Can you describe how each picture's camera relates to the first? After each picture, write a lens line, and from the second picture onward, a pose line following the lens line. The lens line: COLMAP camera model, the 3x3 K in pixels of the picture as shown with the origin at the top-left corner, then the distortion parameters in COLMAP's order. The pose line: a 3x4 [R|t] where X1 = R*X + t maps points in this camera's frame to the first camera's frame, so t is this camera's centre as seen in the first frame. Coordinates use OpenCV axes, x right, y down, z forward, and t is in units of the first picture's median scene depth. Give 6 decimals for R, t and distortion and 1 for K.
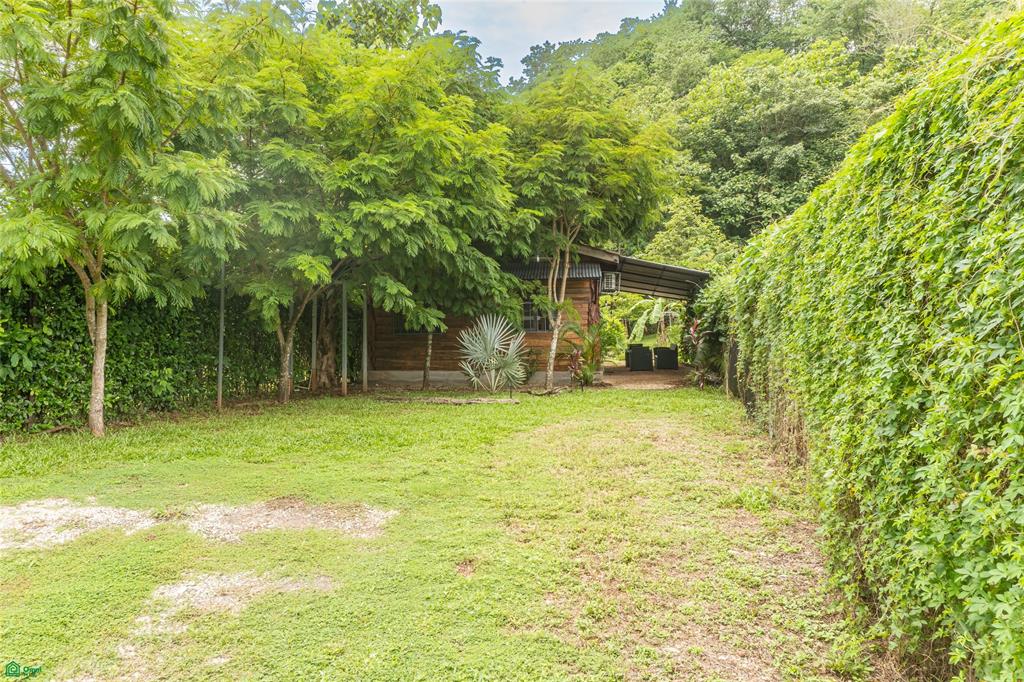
lens RADIAL K [[553.5, 0, 483.2], [0, 553.5, 289.5], [0, 0, 1]] dist [-0.004477, 0.000830]
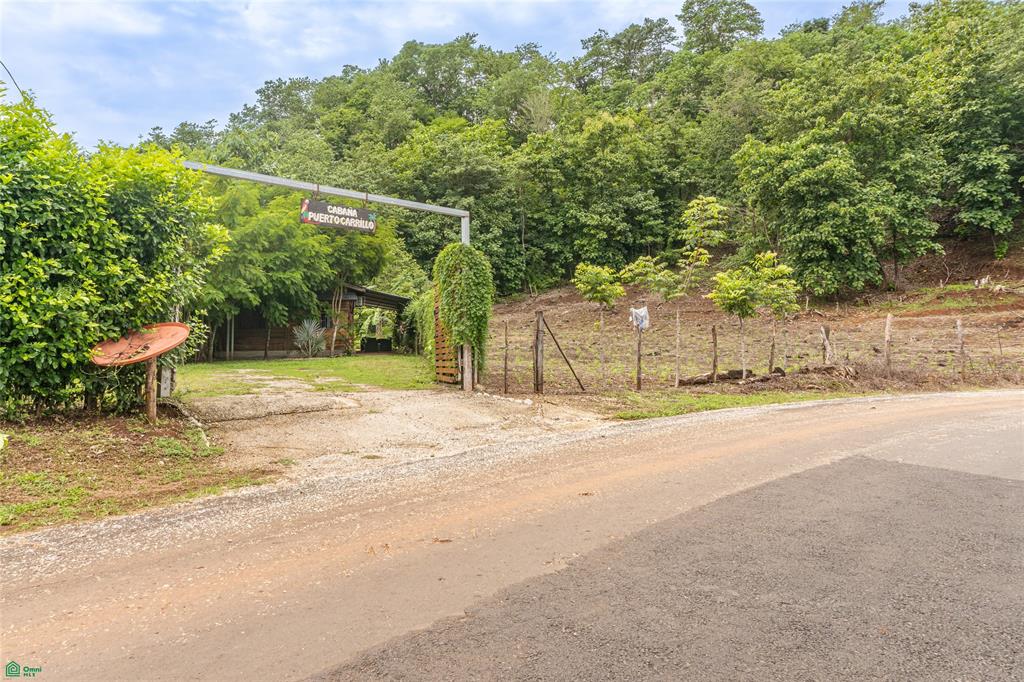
lens RADIAL K [[696.8, 0, 509.5], [0, 696.8, 342.3], [0, 0, 1]] dist [-0.025696, -0.004190]
pose [[0.862112, -0.012064, 0.506574, -0.430847], [-0.027870, 0.997074, 0.071177, -0.047430], [-0.505950, -0.075481, 0.859254, -1.053034]]
